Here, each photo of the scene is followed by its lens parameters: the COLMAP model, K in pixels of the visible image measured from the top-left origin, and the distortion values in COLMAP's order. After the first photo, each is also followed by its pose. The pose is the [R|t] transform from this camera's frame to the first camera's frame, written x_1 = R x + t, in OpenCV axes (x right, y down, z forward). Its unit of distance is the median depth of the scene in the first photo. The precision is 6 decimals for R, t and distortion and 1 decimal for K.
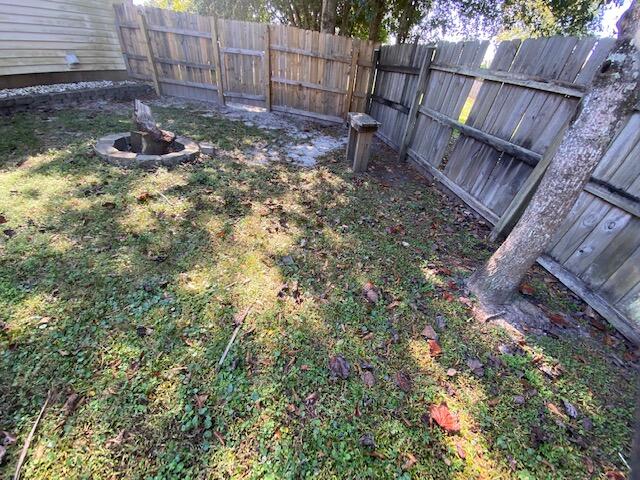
lens RADIAL K [[258.8, 0, 321.4], [0, 258.8, 241.7], [0, 0, 1]] dist [0.015539, -0.018293]
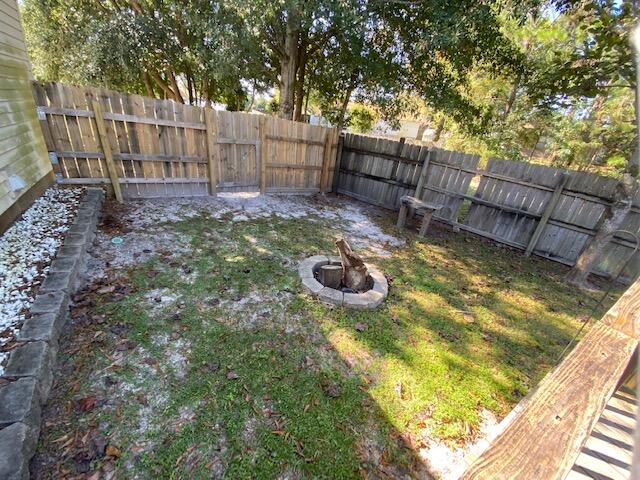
lens RADIAL K [[258.8, 0, 321.4], [0, 258.8, 241.7], [0, 0, 1]] dist [0.015539, -0.018293]
pose [[0.706365, -0.309835, 0.636436, -0.898386], [0.350855, 0.934146, 0.065362, -0.409868], [-0.614776, 0.177128, 0.768555, 0.201141]]
